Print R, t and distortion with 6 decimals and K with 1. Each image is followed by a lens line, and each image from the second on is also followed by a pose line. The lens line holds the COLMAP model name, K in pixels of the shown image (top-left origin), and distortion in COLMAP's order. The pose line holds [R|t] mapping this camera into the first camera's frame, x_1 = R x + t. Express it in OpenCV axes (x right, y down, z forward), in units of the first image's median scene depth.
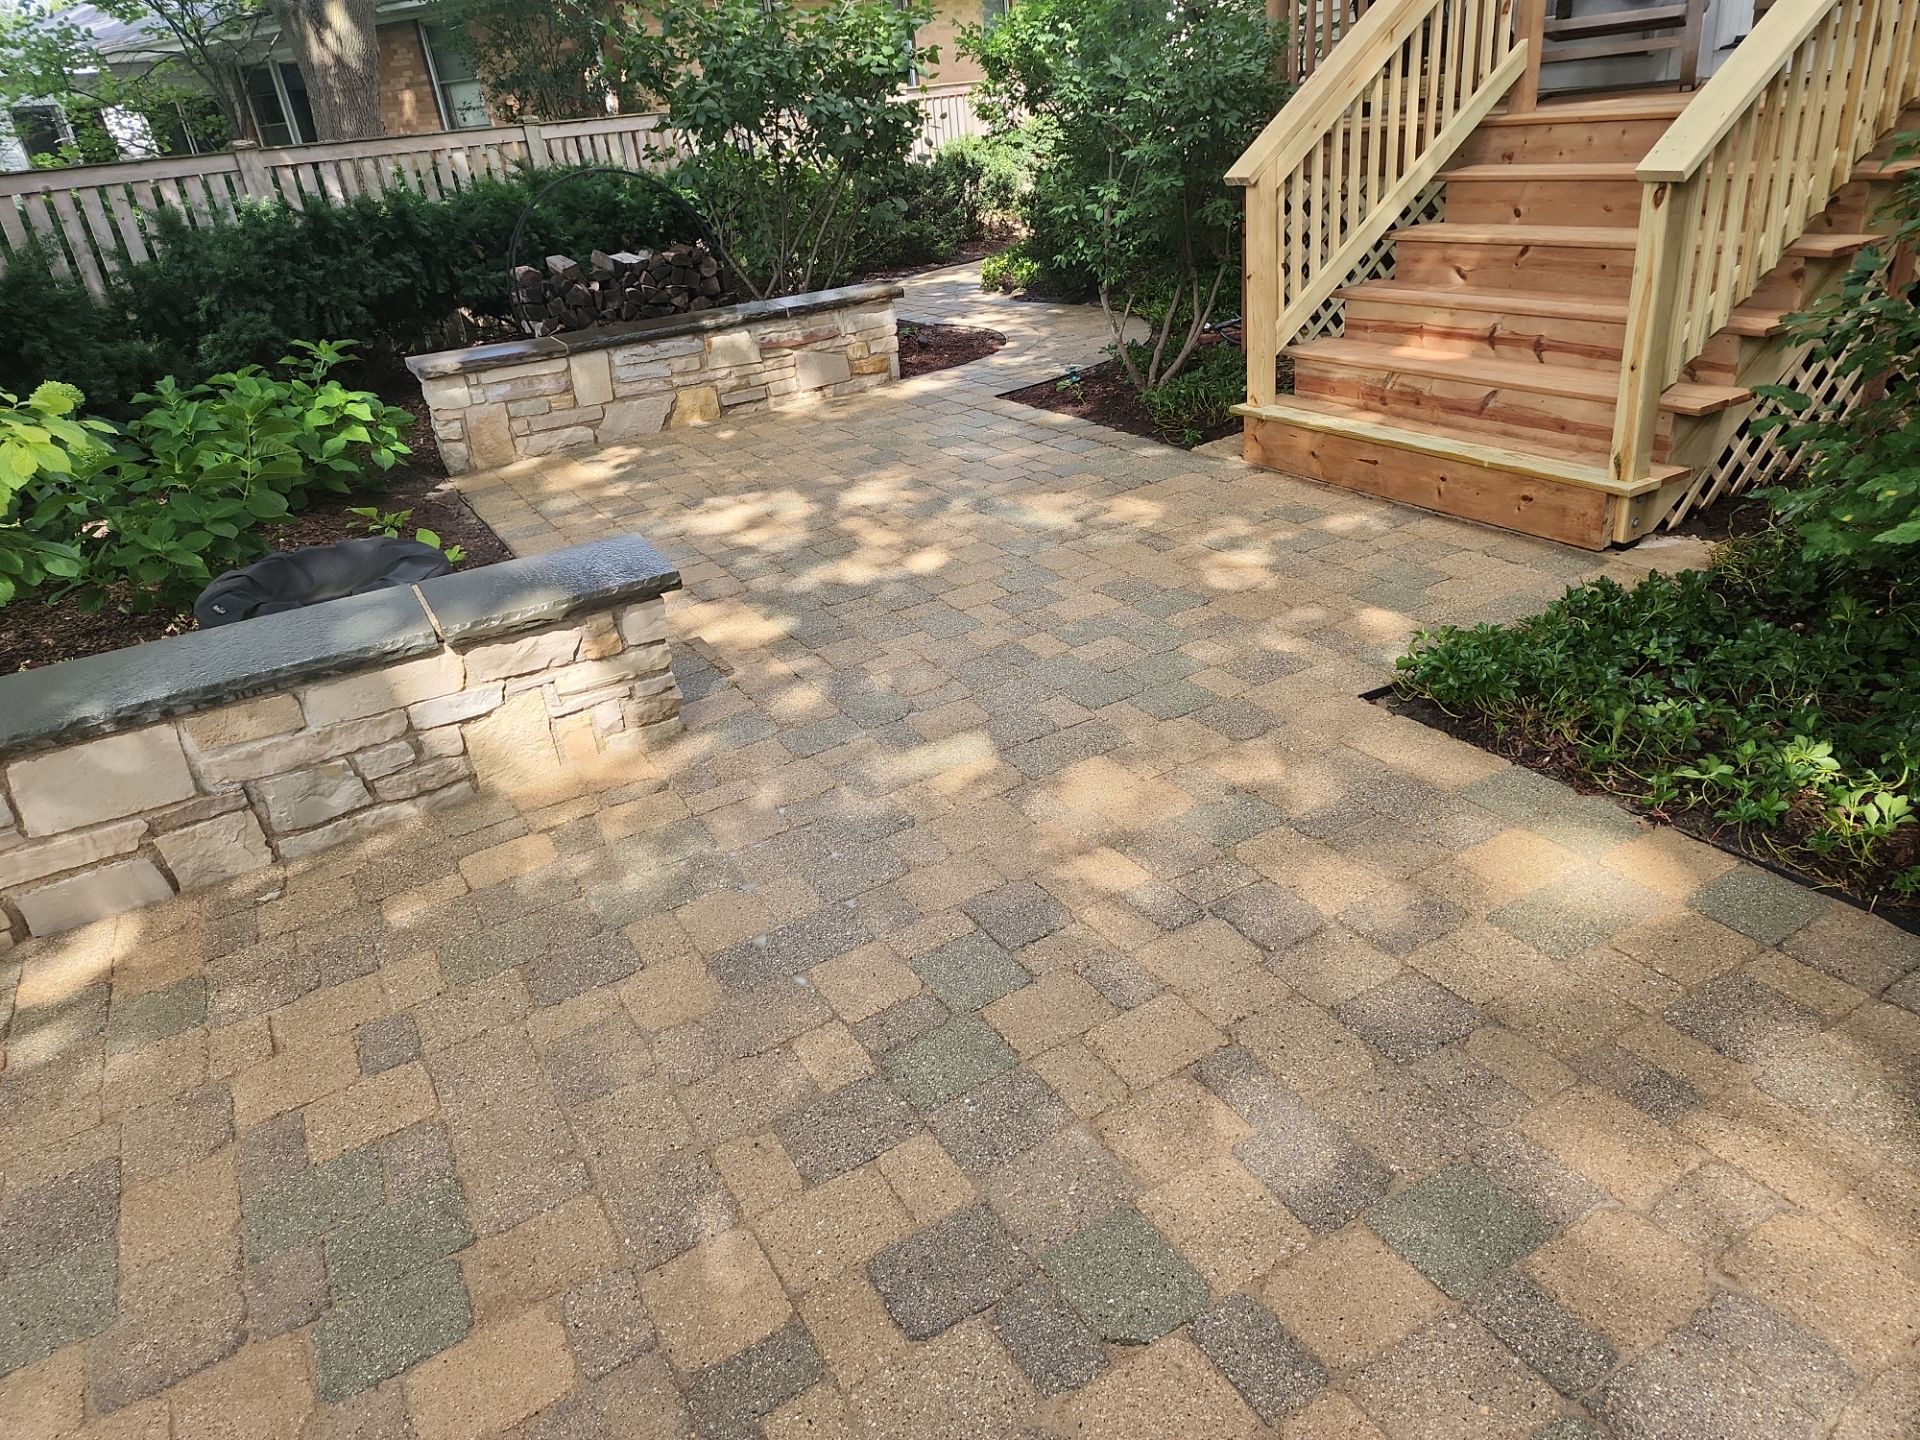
lens RADIAL K [[1278.6, 0, 960.0], [0, 1278.6, 720.0], [0, 0, 1]] dist [0.037275, -0.003636]
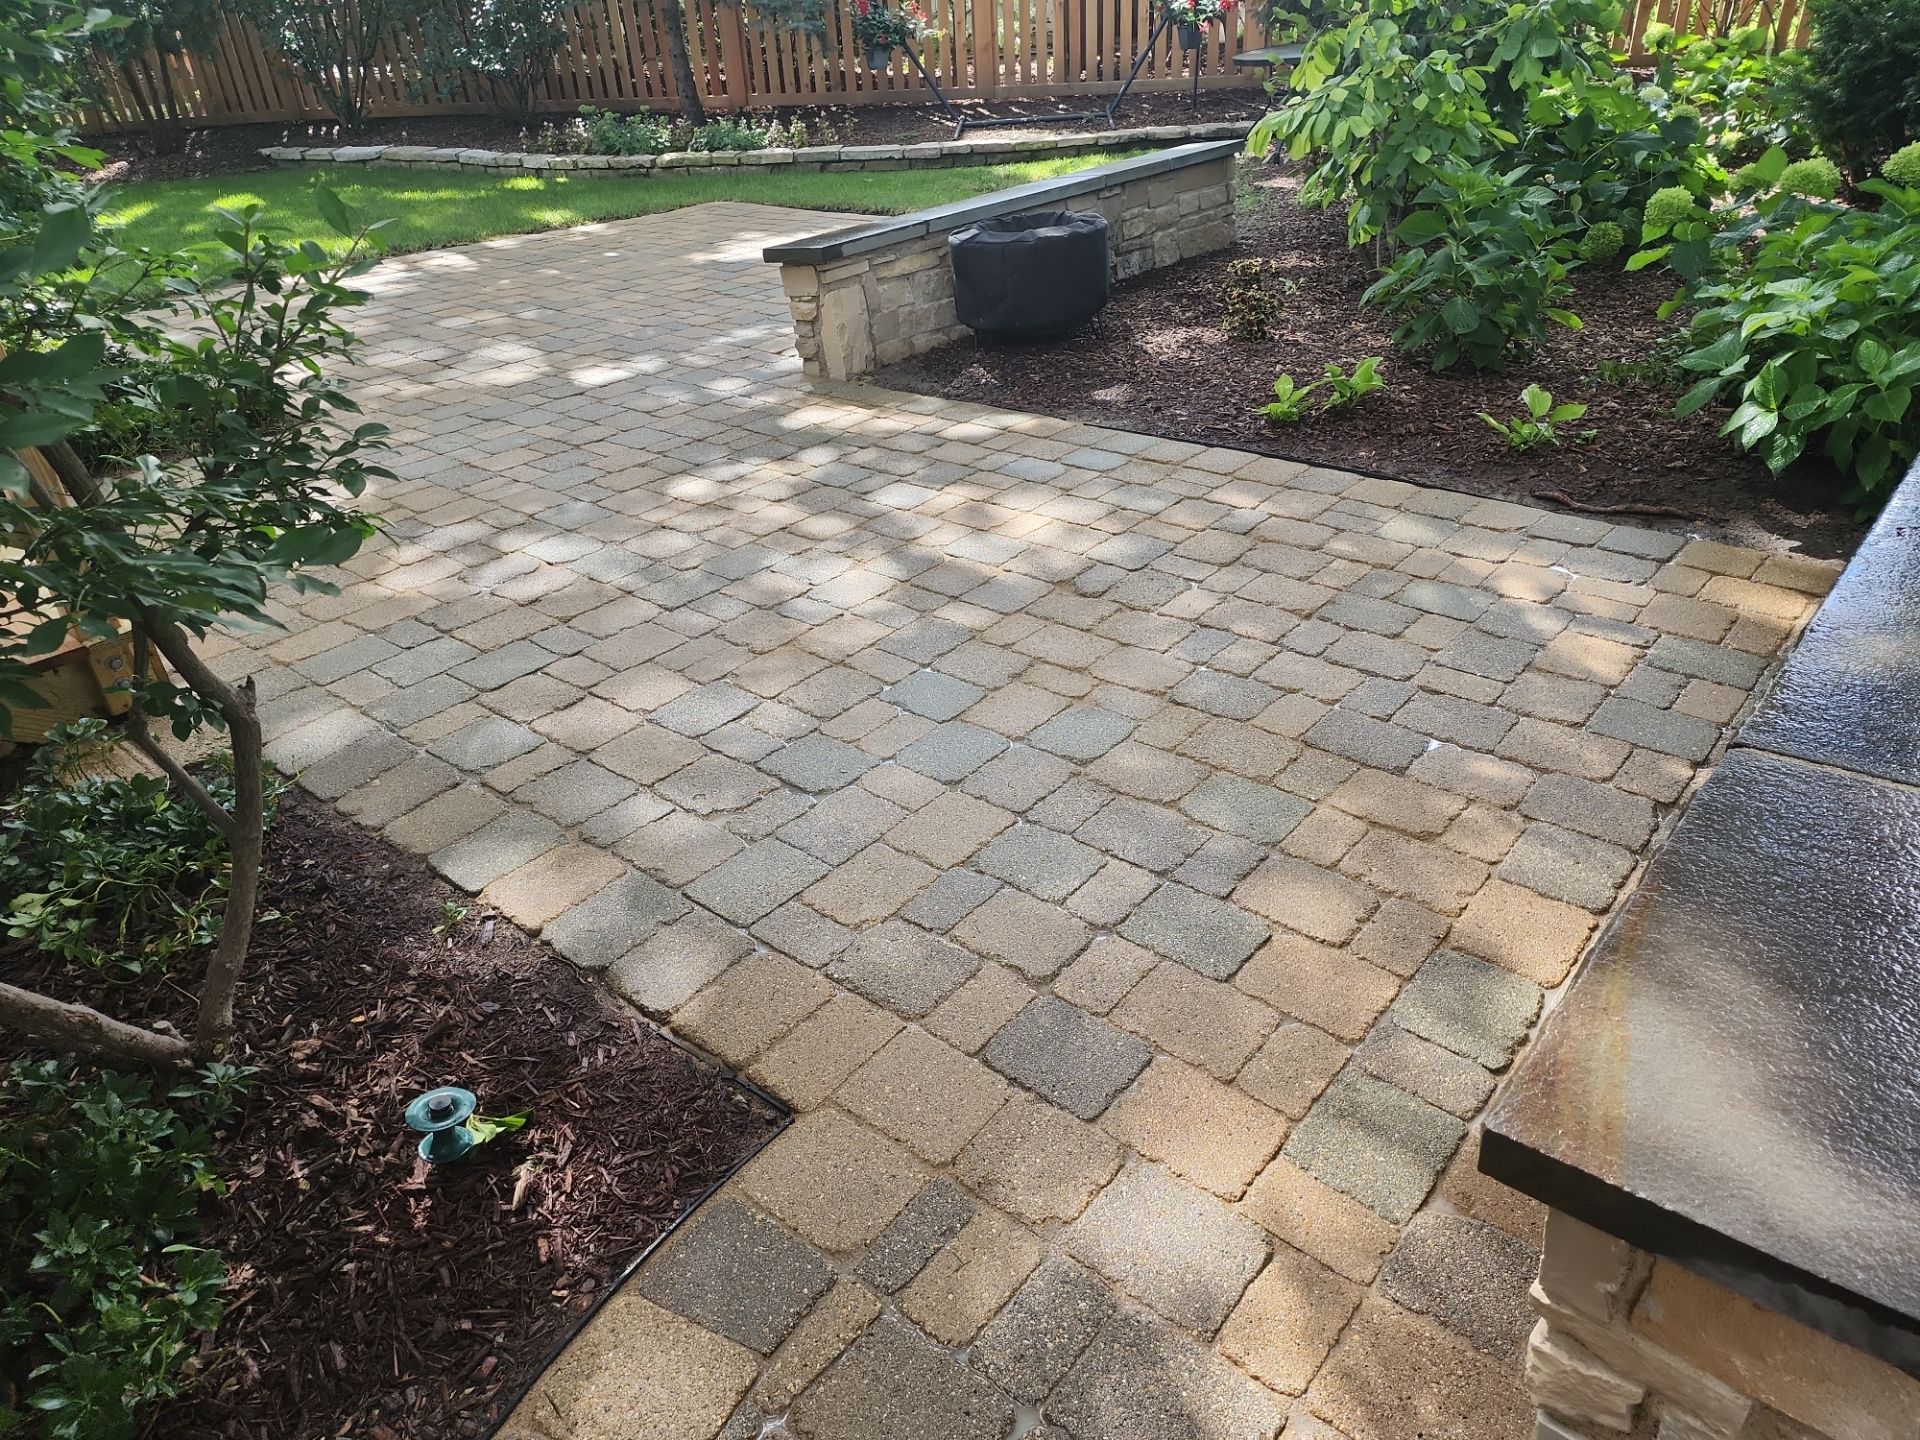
lens RADIAL K [[1278.6, 0, 960.0], [0, 1278.6, 720.0], [0, 0, 1]] dist [0.037275, -0.003636]
pose [[-0.930854, 0.285481, -0.228059, 0.064464], [-0.033816, 0.554165, 0.831720, -1.061973], [0.363823, 0.781922, -0.506193, 2.275908]]
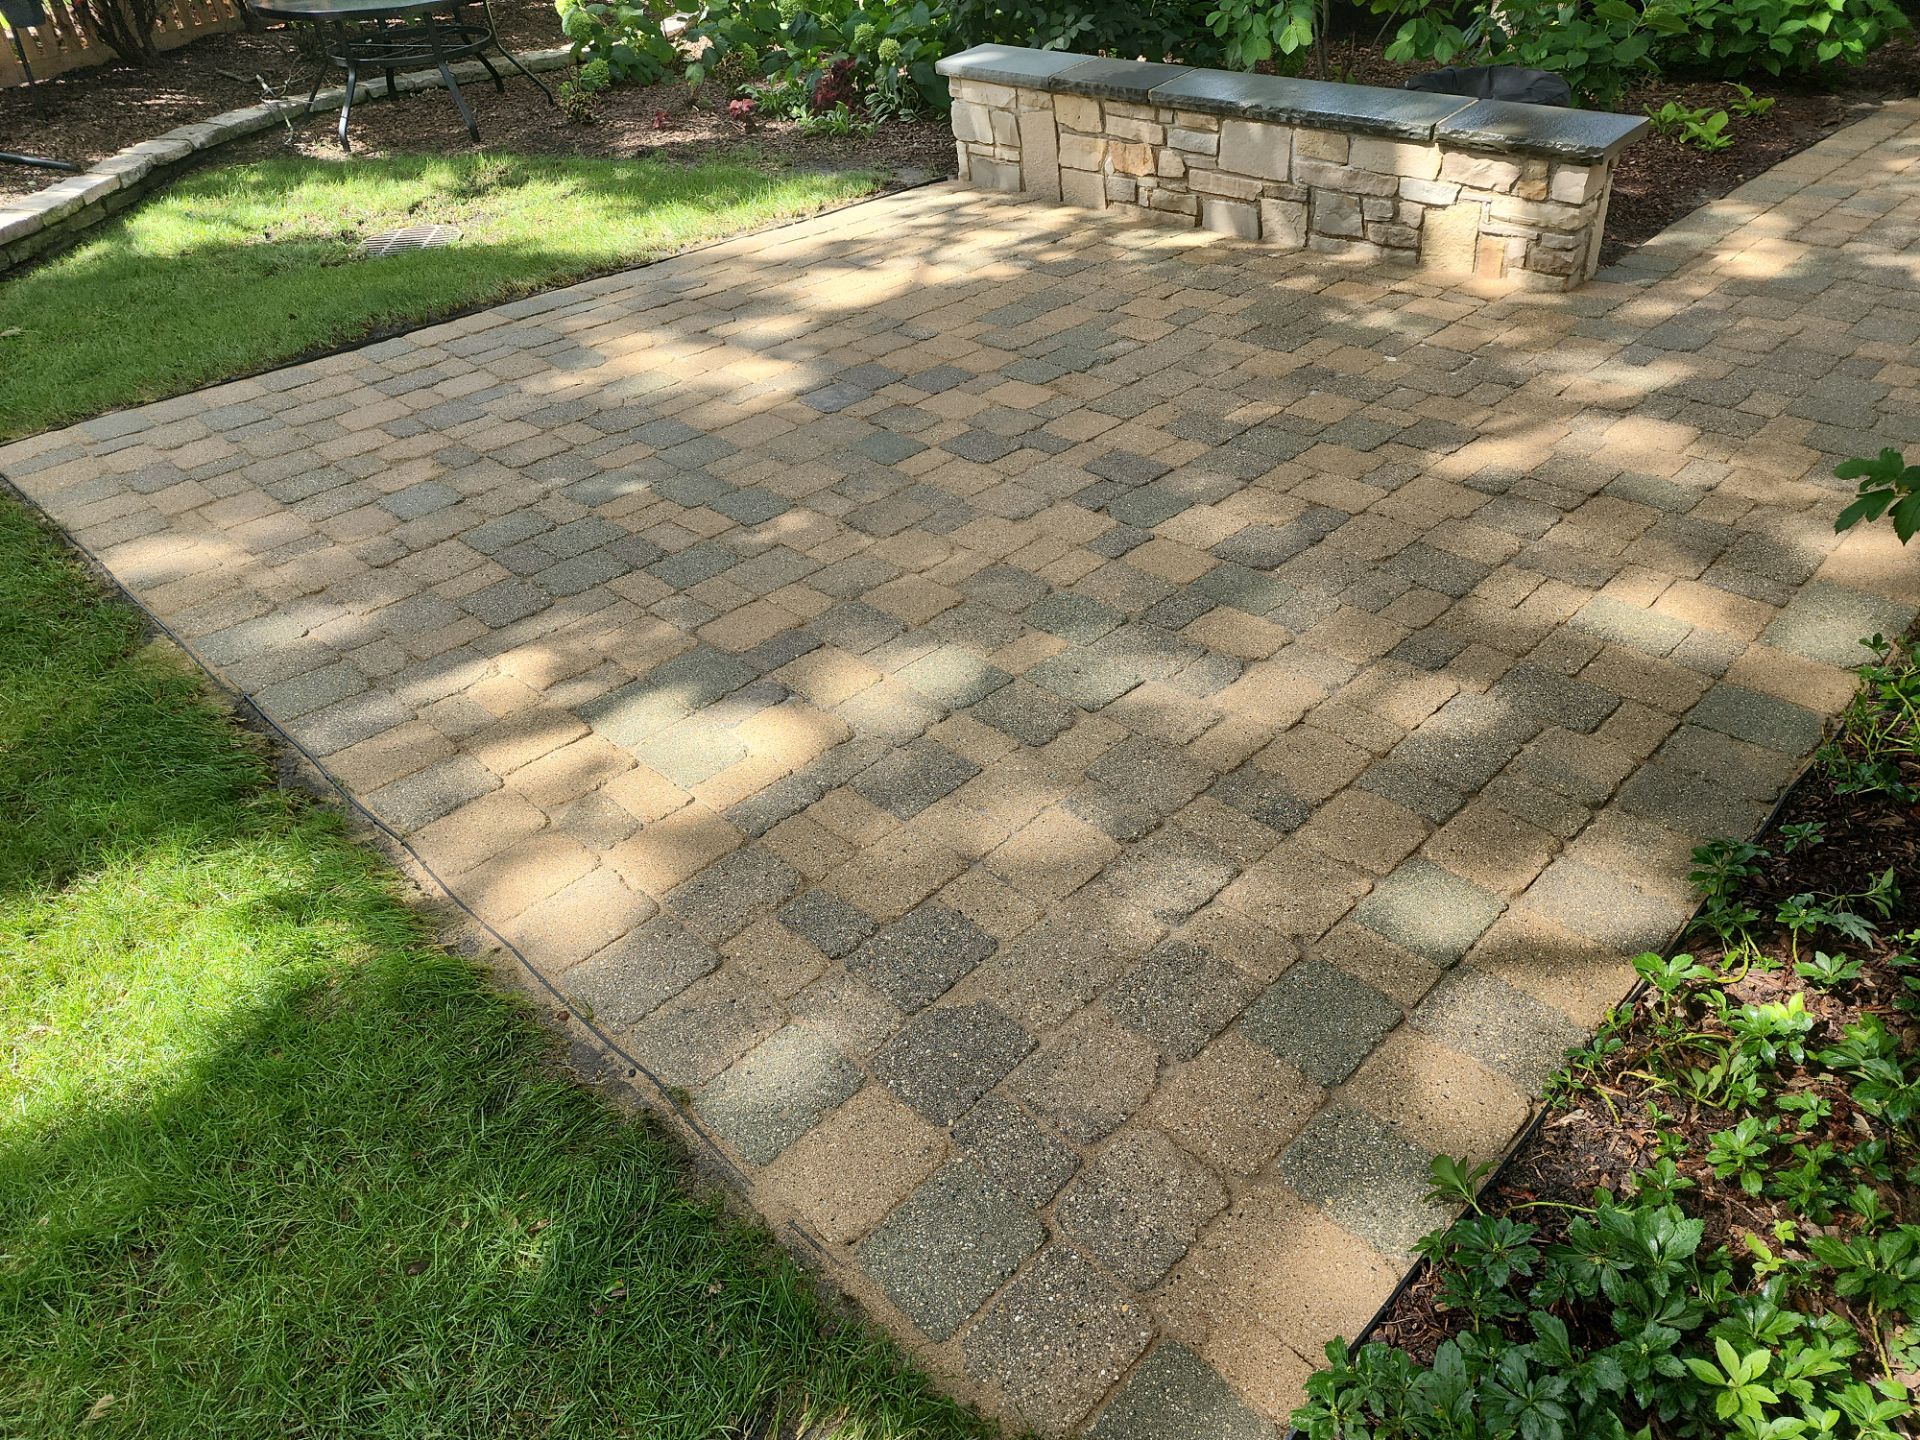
lens RADIAL K [[1278.6, 0, 960.0], [0, 1278.6, 720.0], [0, 0, 1]] dist [0.037275, -0.003636]
pose [[0.261368, 0.634897, -0.727044, 0.874828], [-0.404790, 0.755889, 0.514566, -0.094100], [0.876260, 0.159809, 0.454565, -0.007803]]
